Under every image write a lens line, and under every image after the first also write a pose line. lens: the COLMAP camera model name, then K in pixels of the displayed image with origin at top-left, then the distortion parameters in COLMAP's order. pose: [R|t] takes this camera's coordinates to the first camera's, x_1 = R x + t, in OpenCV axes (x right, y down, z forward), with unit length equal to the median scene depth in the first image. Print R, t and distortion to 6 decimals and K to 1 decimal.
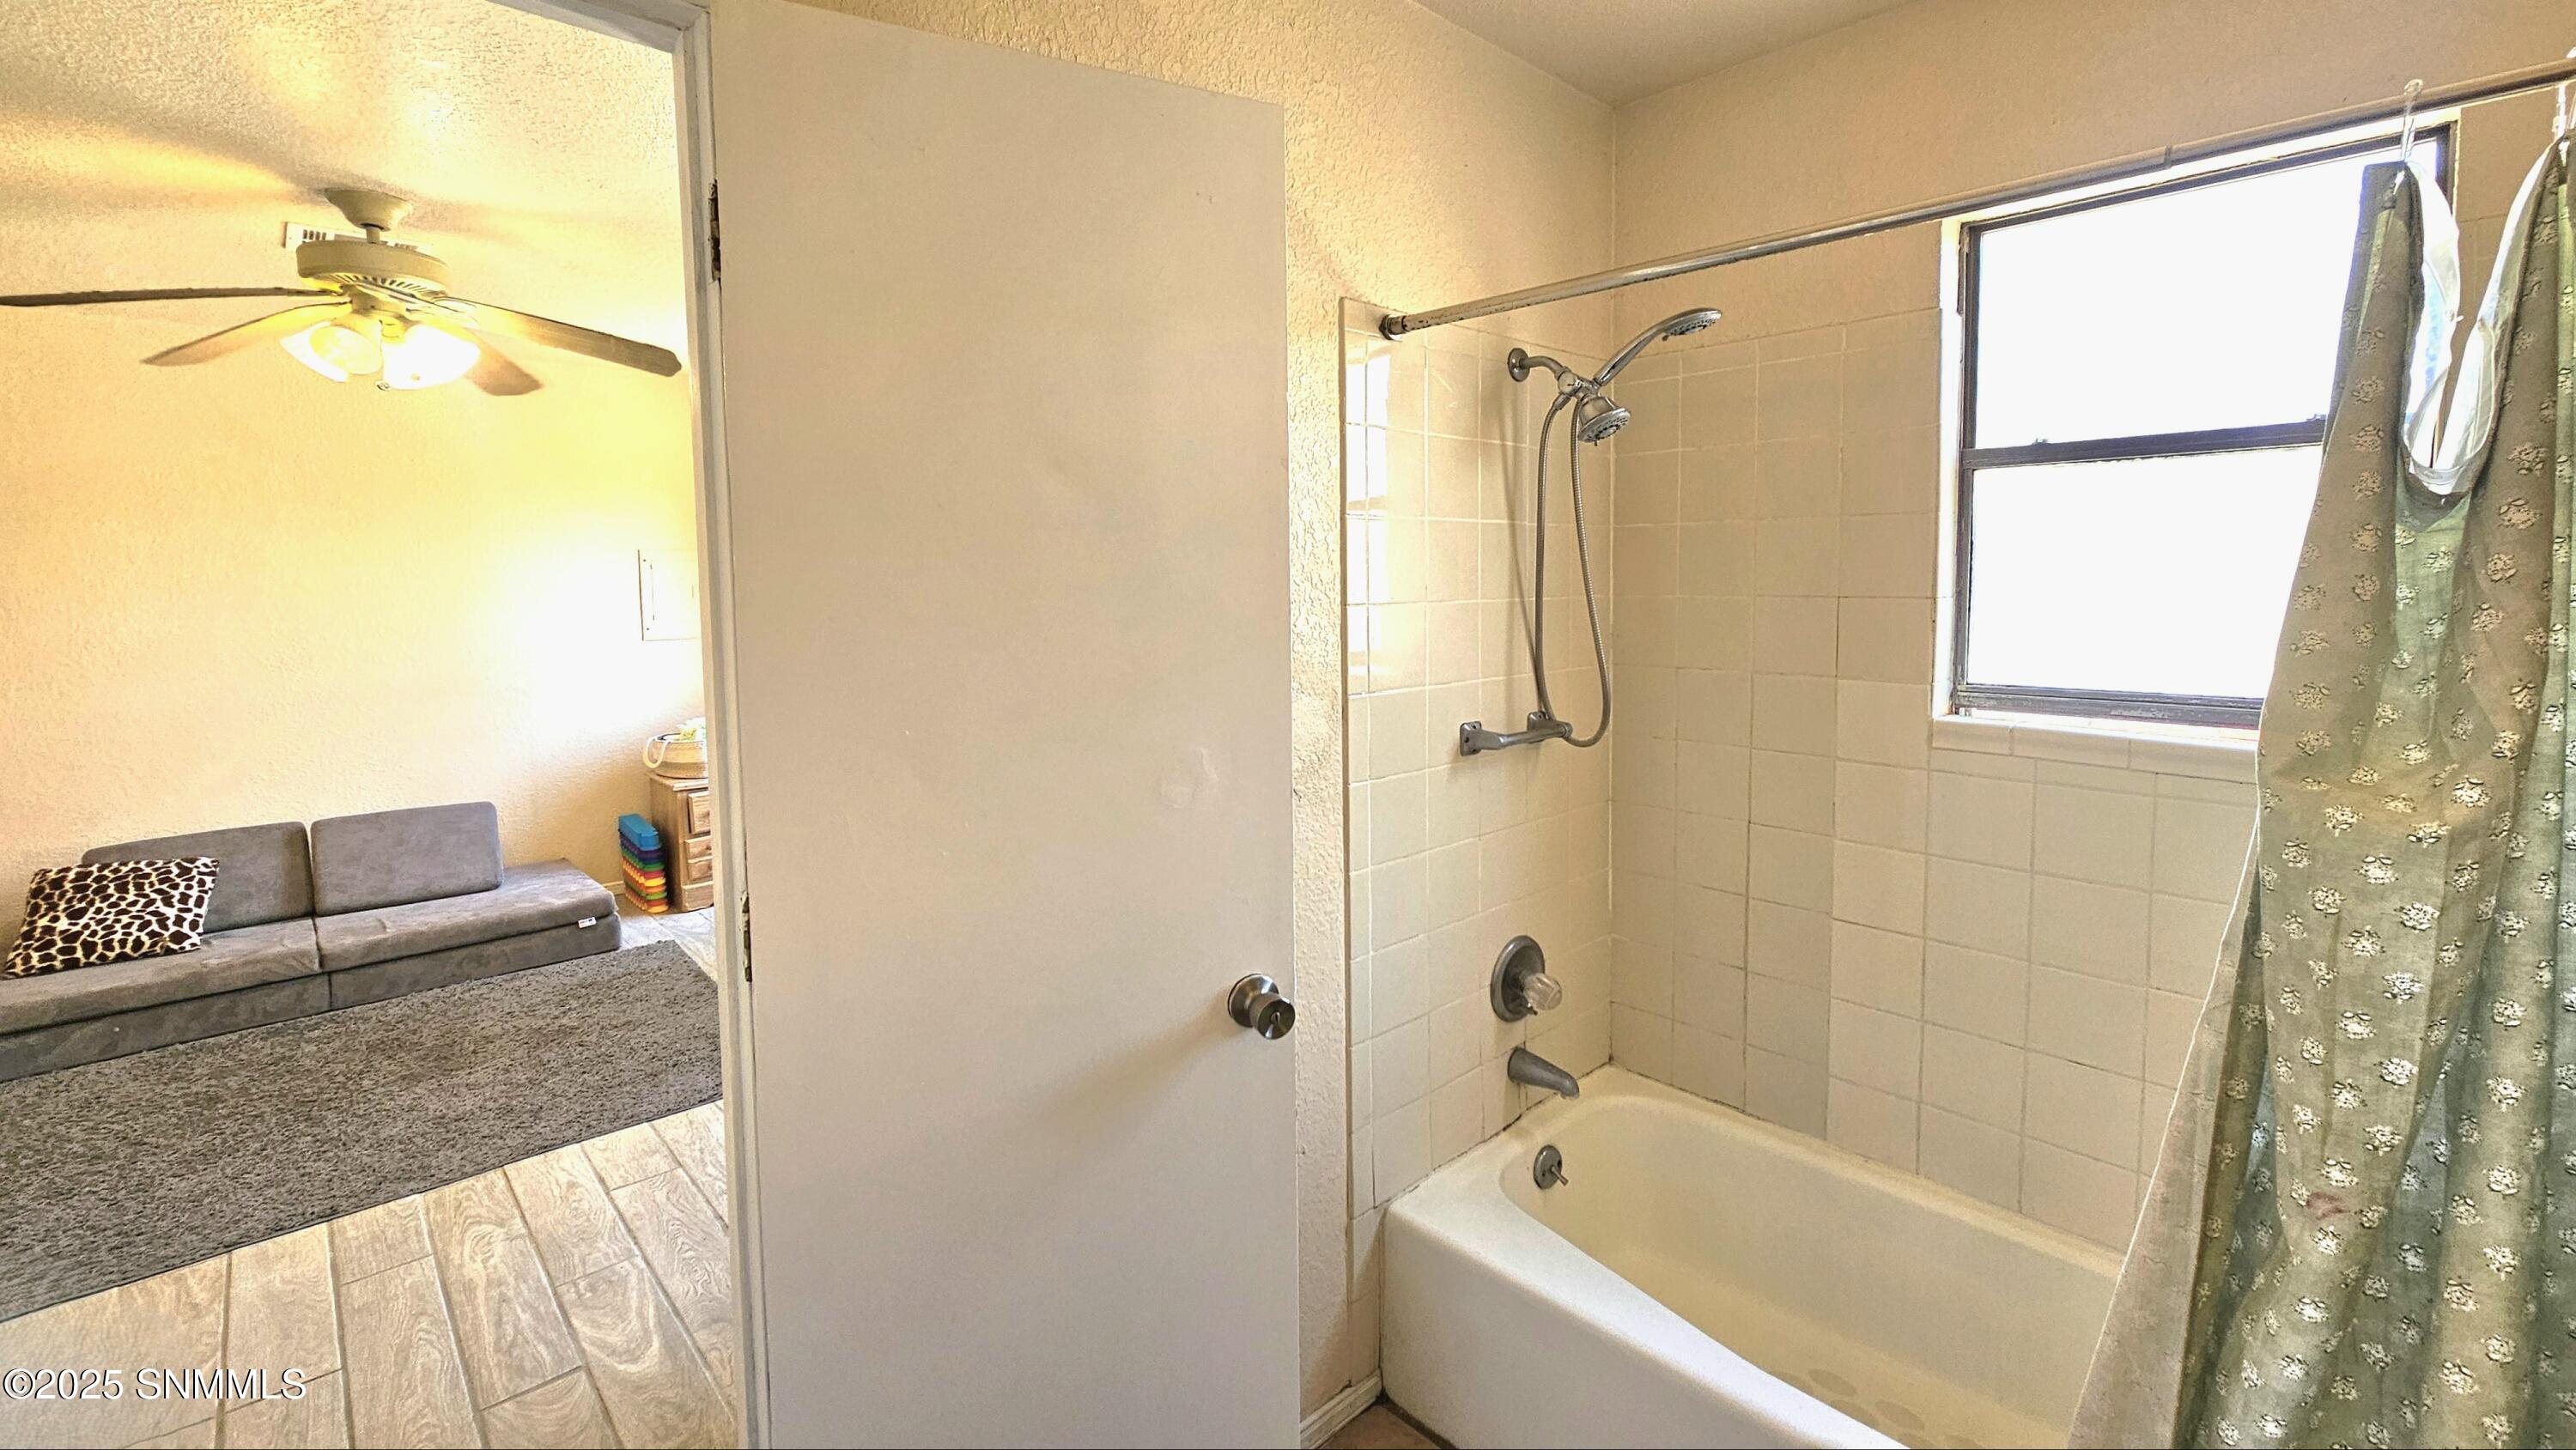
lens RADIAL K [[1059.2, 0, 1280.6], [0, 1059.2, 651.7], [0, 0, 1]] dist [-0.001114, 0.006045]
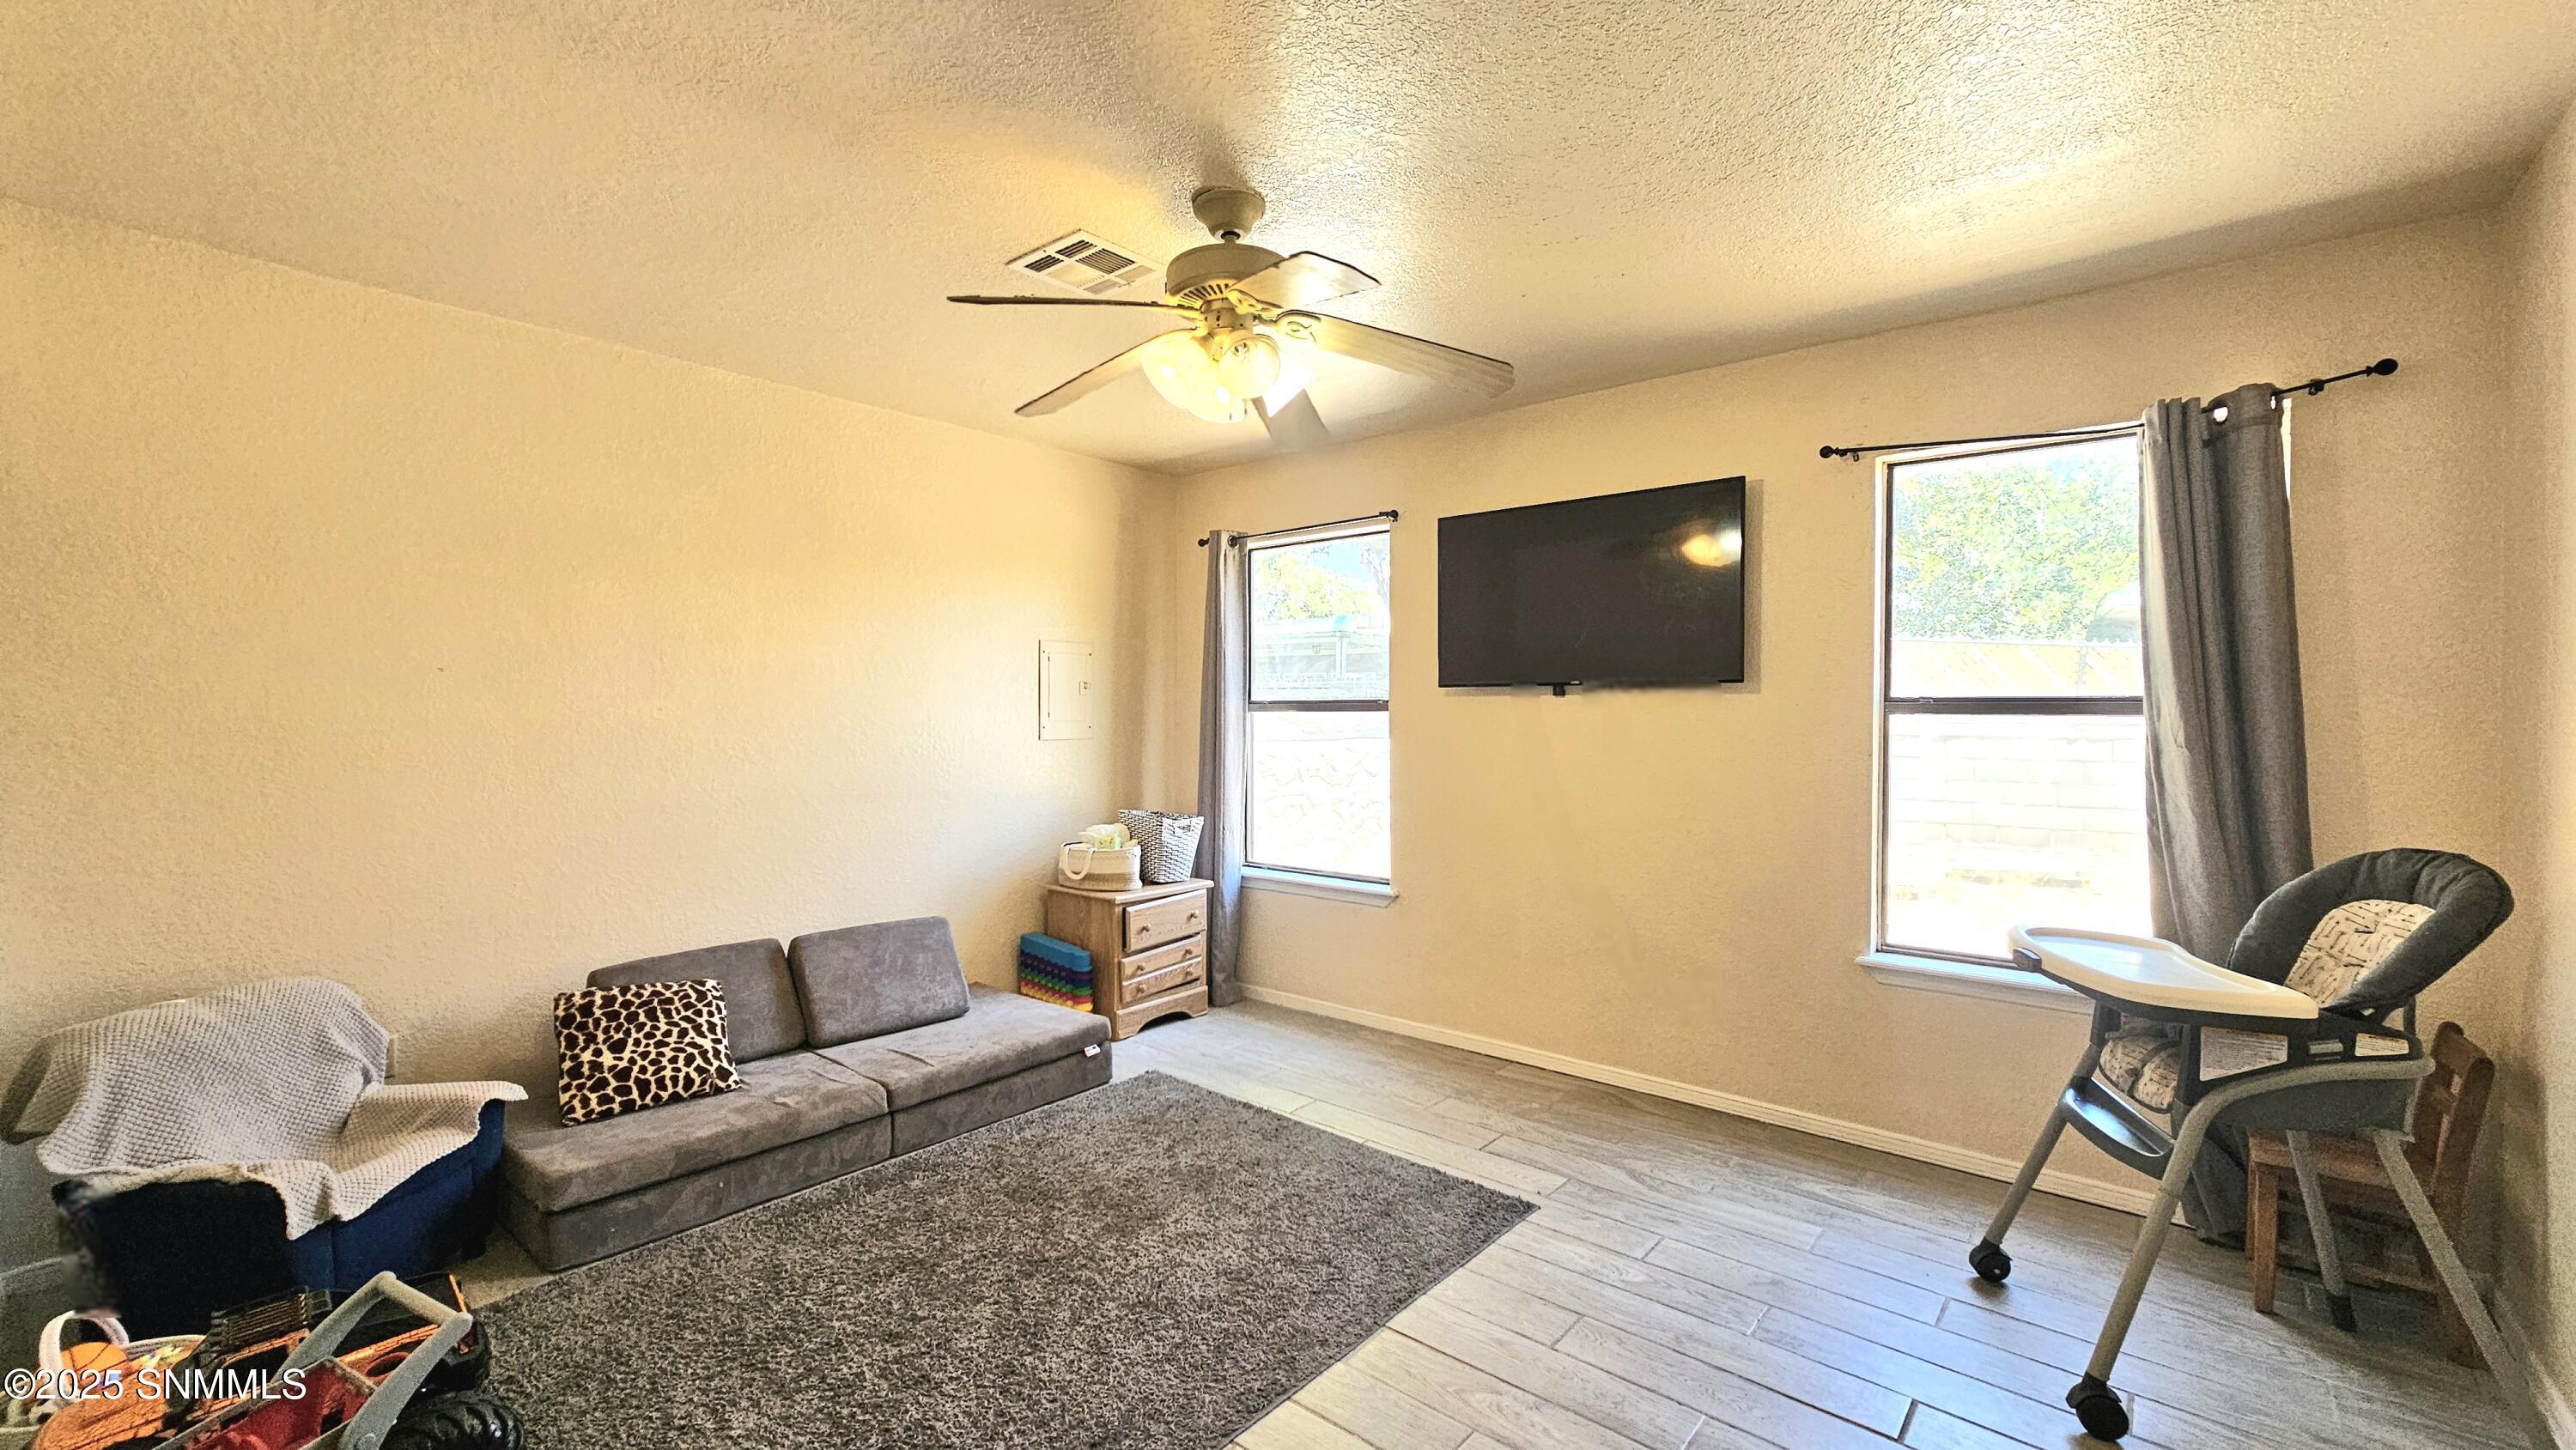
lens RADIAL K [[1046.9, 0, 1288.0], [0, 1046.9, 725.0], [0, 0, 1]] dist [0.003346, 0.000517]
pose [[0.993449, 0.008830, 0.113932, -0.694901], [-0.001729, 0.998058, -0.062275, 0.045201], [-0.114261, 0.061670, 0.991535, 0.114714]]
